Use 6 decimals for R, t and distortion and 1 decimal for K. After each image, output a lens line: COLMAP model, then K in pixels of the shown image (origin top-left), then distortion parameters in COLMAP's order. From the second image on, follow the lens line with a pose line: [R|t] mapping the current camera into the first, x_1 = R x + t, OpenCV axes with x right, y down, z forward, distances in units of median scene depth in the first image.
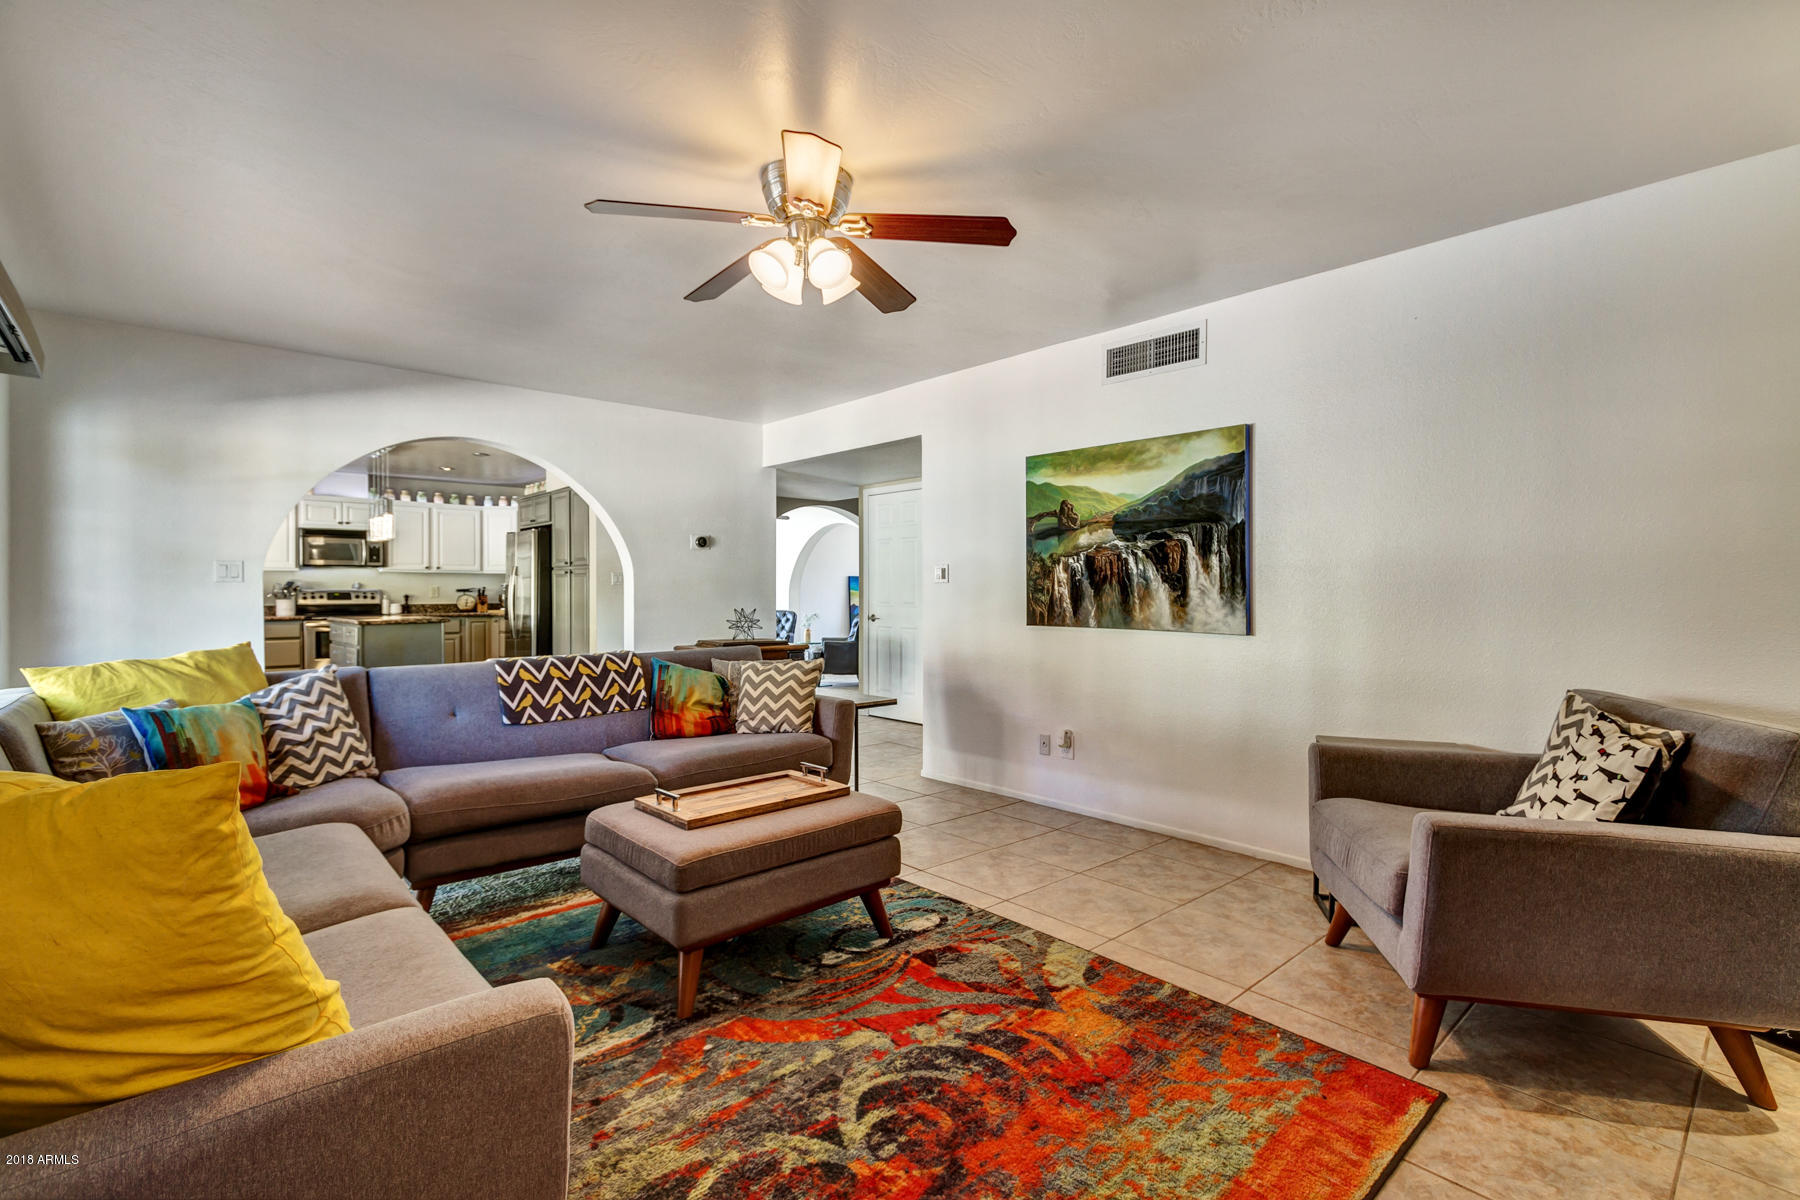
lens RADIAL K [[823.0, 0, 905.4], [0, 823.0, 595.4], [0, 0, 1]] dist [0.002392, 0.000162]
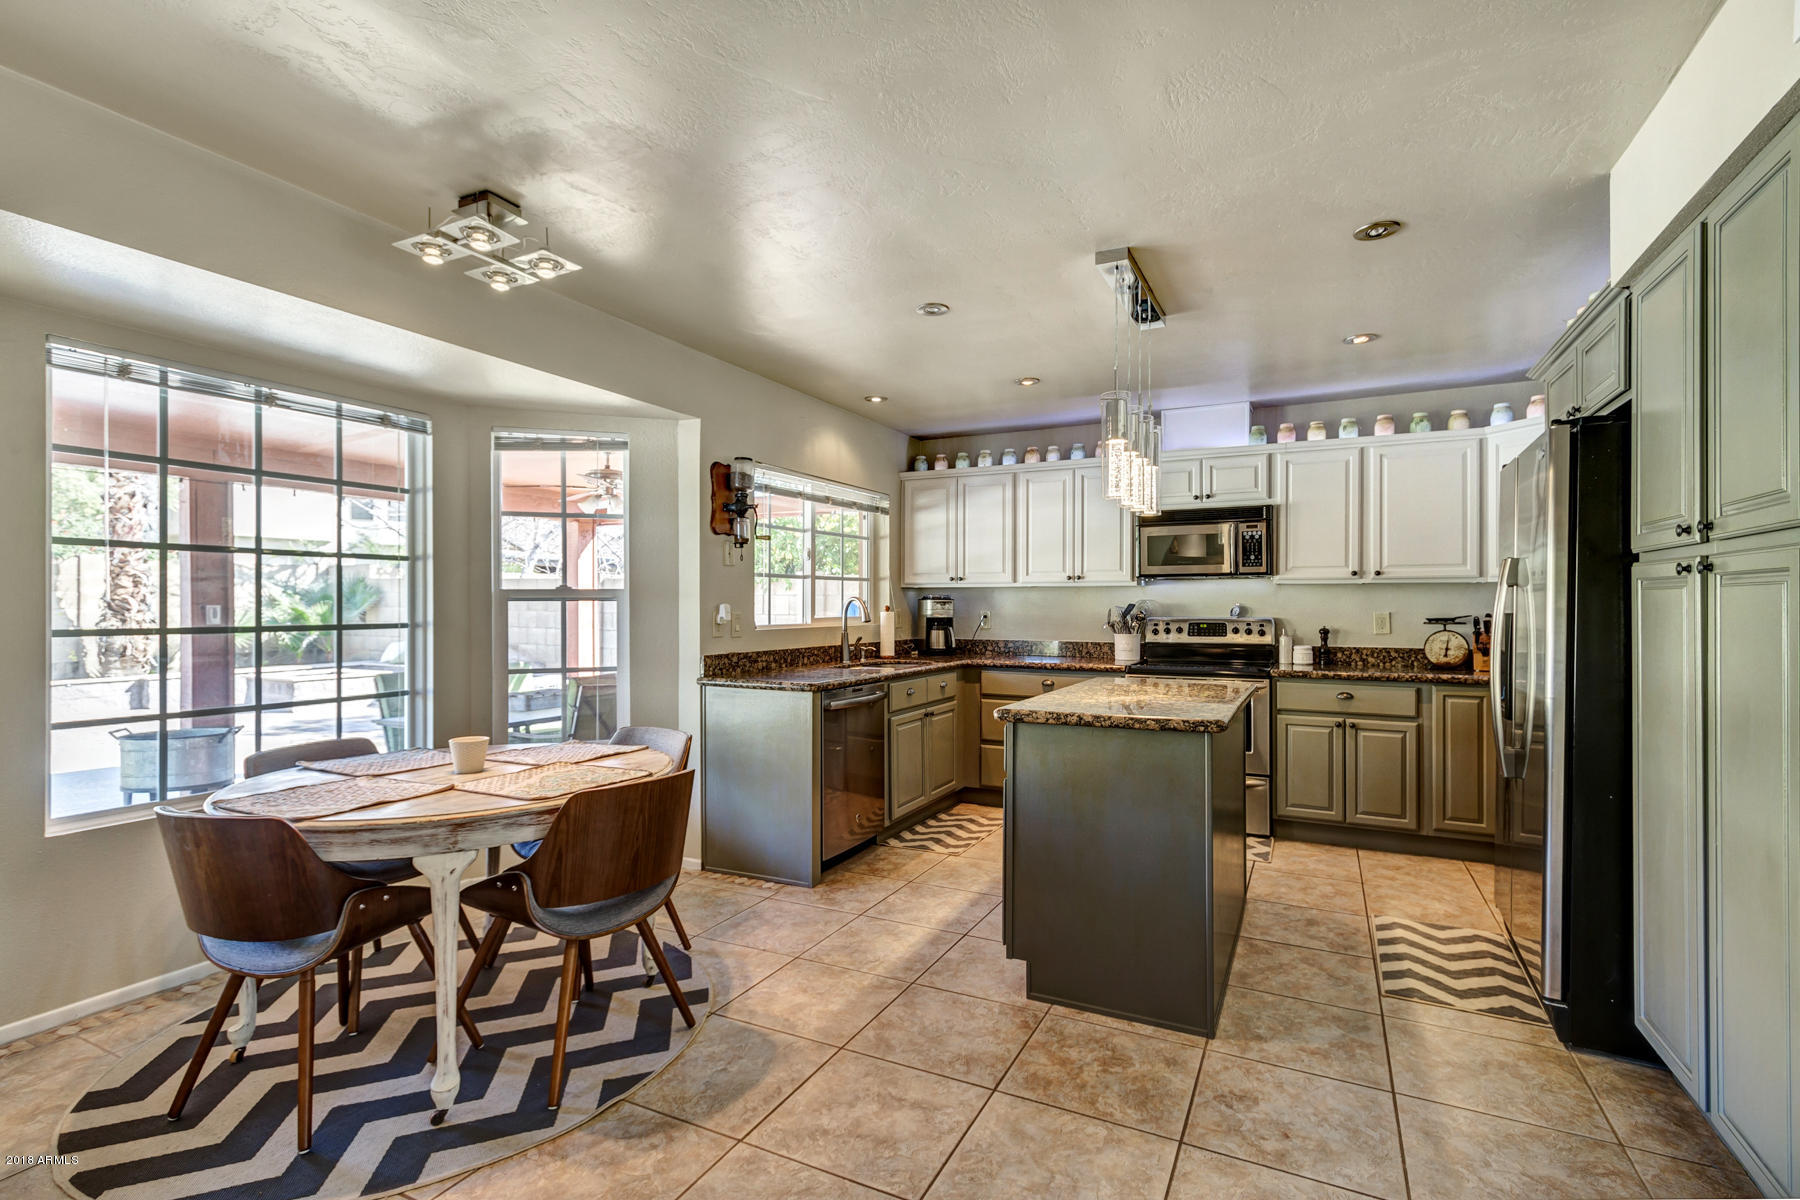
lens RADIAL K [[840.8, 0, 893.5], [0, 840.8, 603.5], [0, 0, 1]] dist [-0.001651, -0.000438]
pose [[0.348039, -0.001084, -0.937479, -0.222723], [-0.006671, 0.999971, -0.003633, -0.012949], [0.937456, 0.007519, 0.348022, 0.594029]]
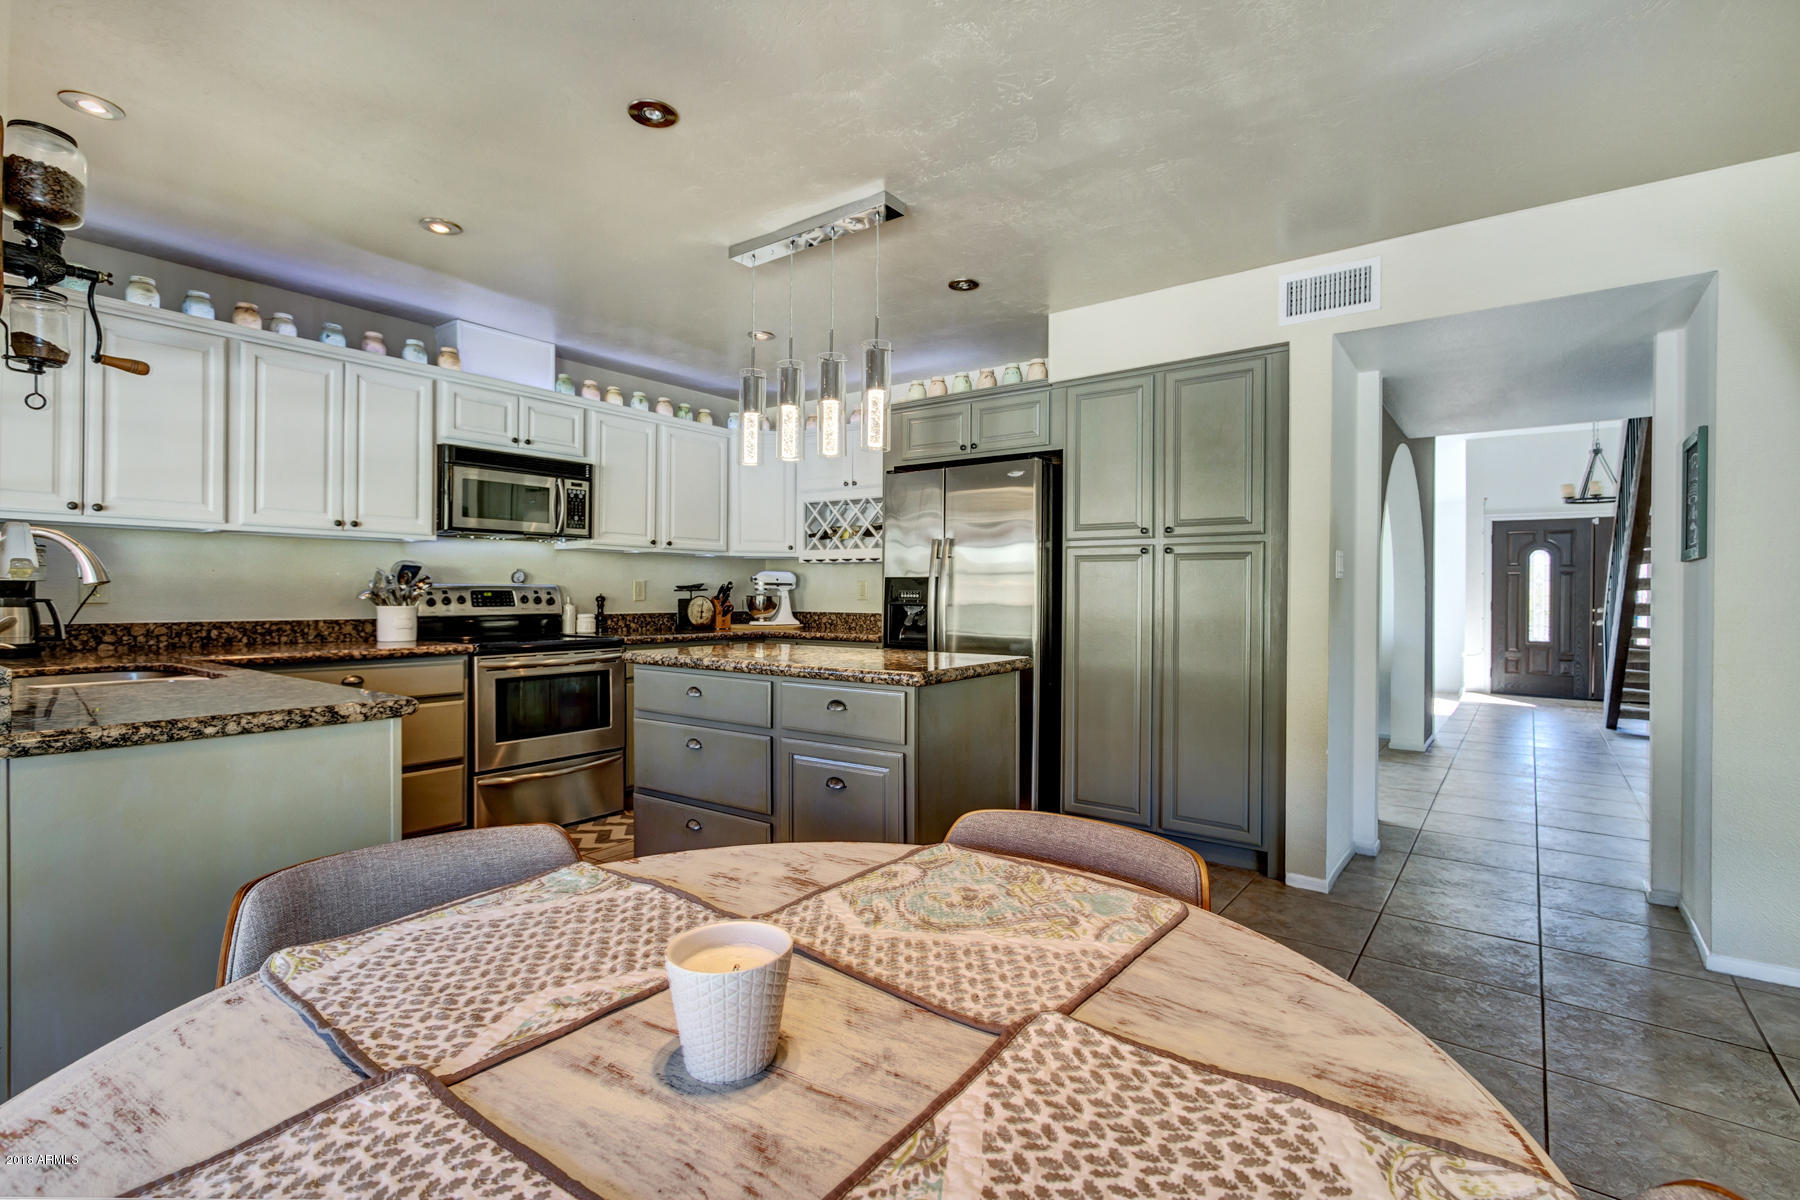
lens RADIAL K [[859.4, 0, 888.8], [0, 859.4, 599.3], [0, 0, 1]] dist [0.002293, 0.000261]
pose [[0.981248, 0.007956, 0.192583, -0.554015], [-0.008439, 0.999963, 0.001684, -0.001203], [-0.192562, -0.003278, 0.981279, 0.472280]]
